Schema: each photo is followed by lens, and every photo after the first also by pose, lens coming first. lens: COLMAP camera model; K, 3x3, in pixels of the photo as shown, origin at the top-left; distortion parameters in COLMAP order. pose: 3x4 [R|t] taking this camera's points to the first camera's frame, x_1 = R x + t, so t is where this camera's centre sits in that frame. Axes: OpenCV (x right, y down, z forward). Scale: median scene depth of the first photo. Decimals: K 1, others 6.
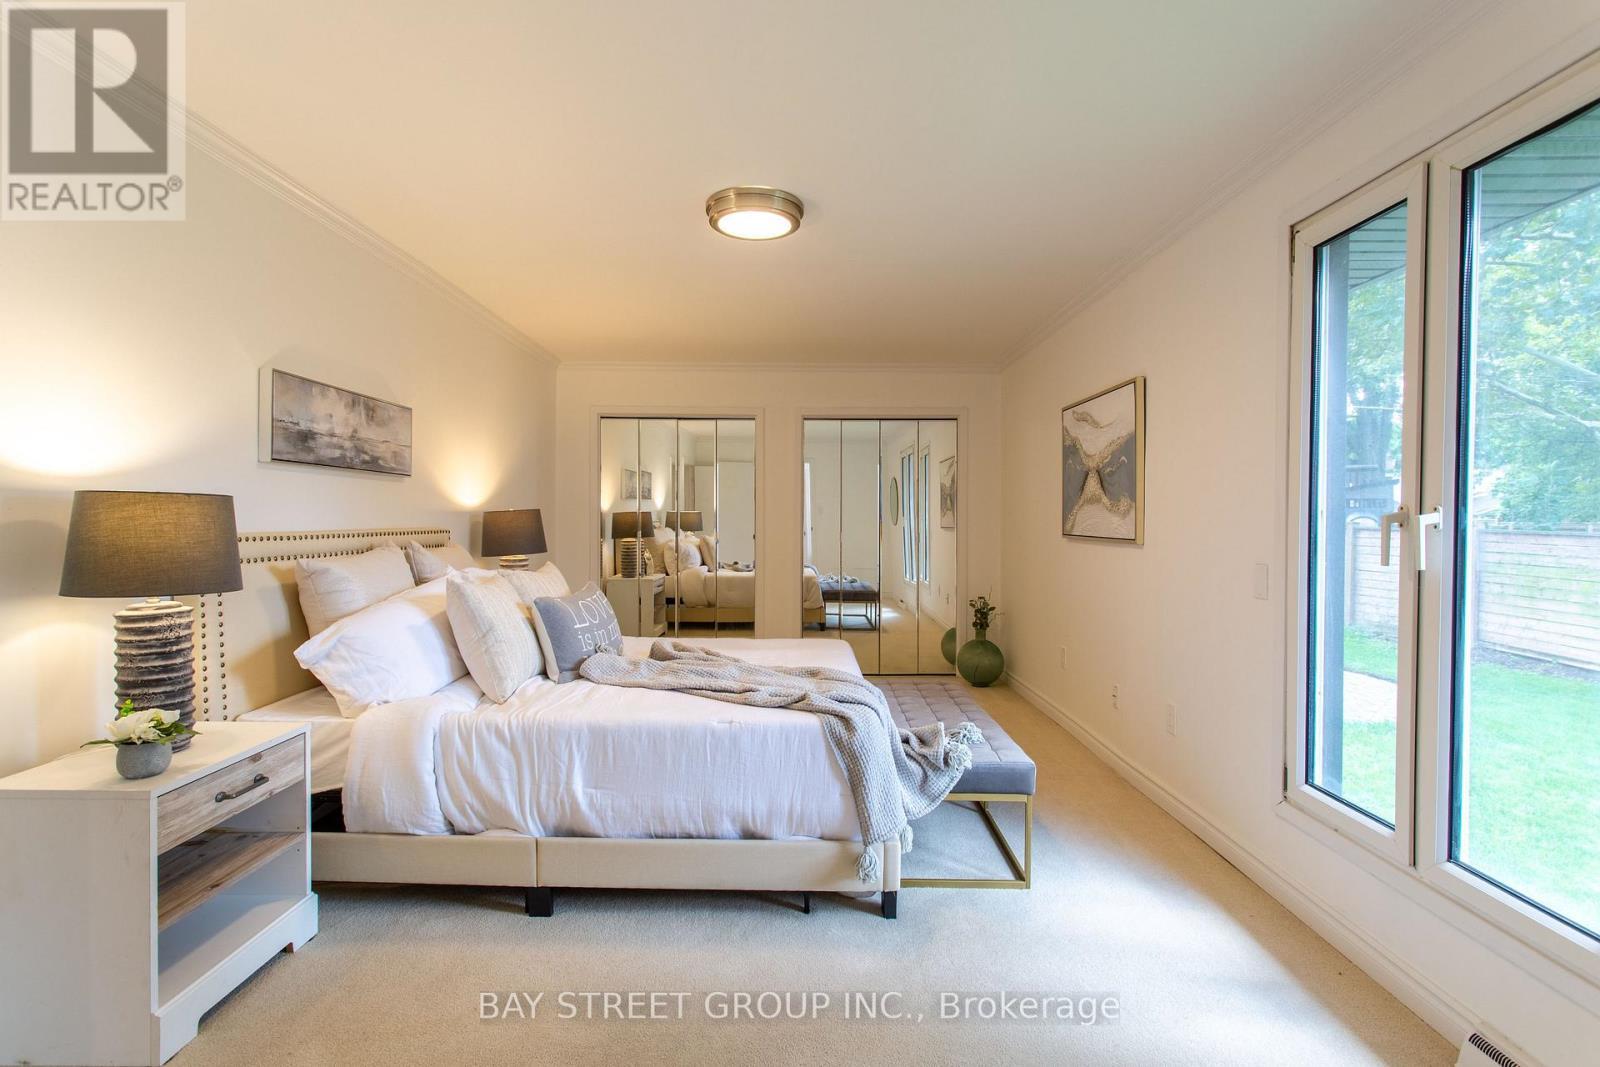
lens RADIAL K [[761.0, 0, 797.2], [0, 761.0, 526.7], [0, 0, 1]] dist [0.006600, 0.000320]
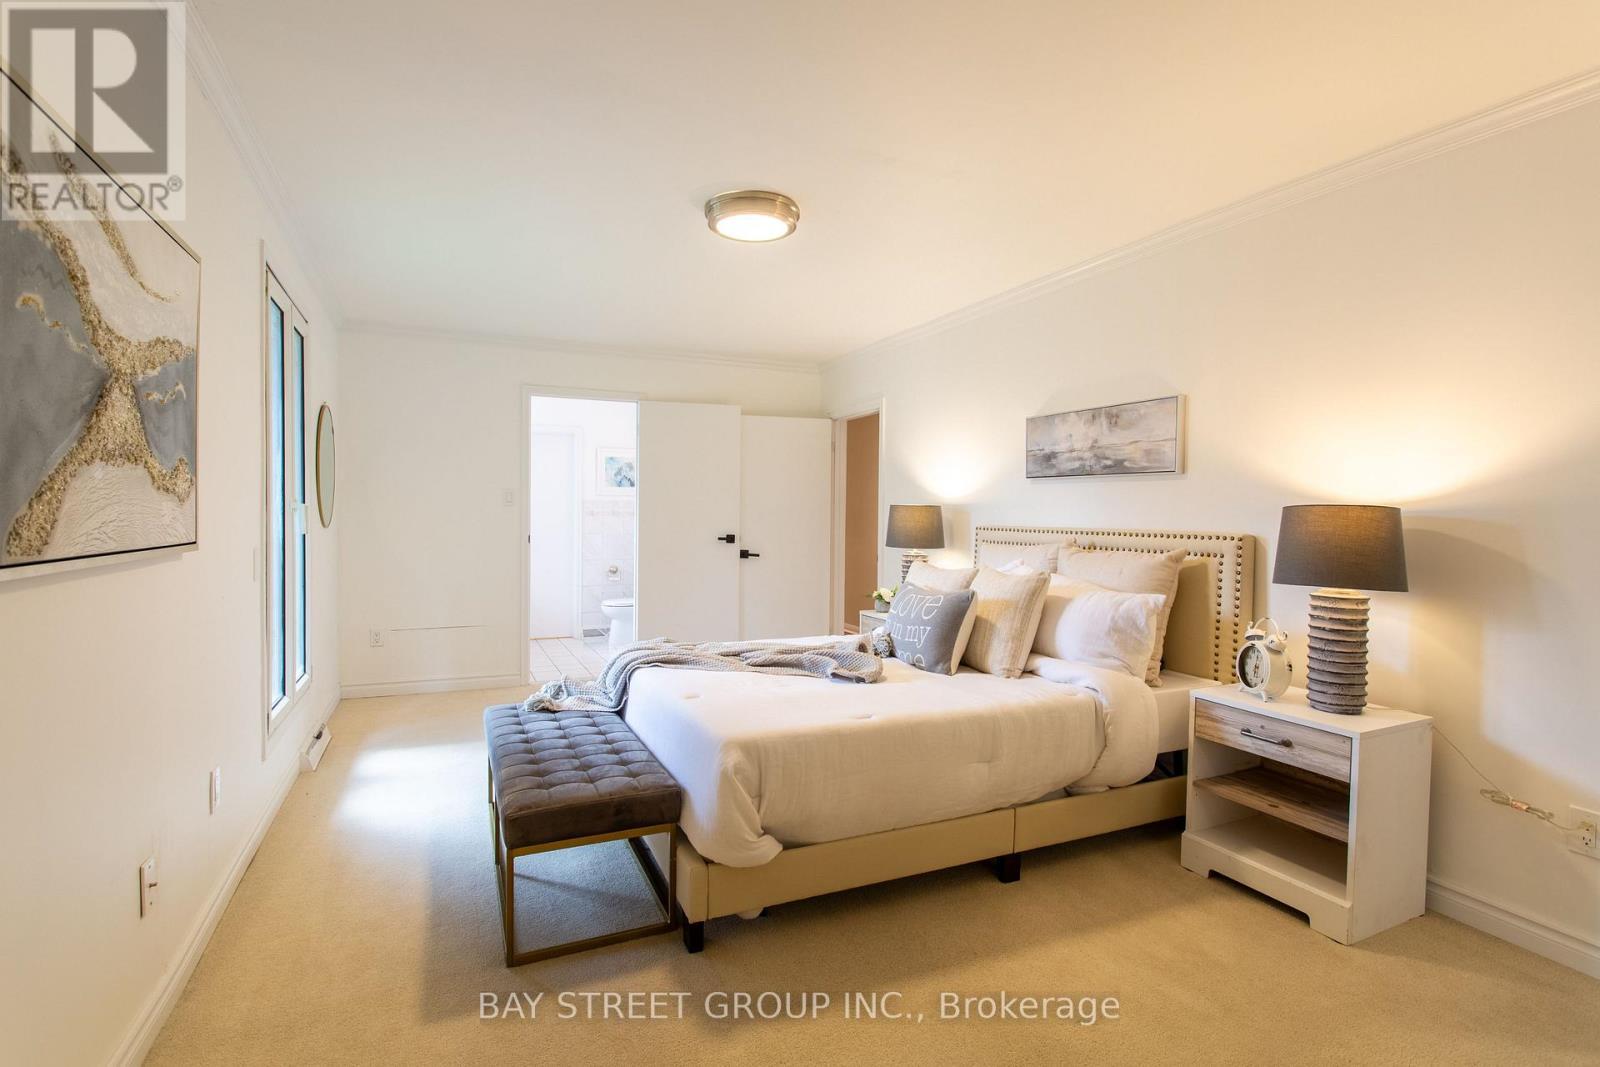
lens RADIAL K [[761.0, 0, 797.2], [0, 761.0, 526.7], [0, 0, 1]] dist [0.006600, 0.000320]
pose [[-0.906985, -0.006453, -0.421113, 0.303053], [-0.020033, 0.999412, 0.027833, -0.021109], [0.420686, 0.033680, -0.906581, 1.854861]]
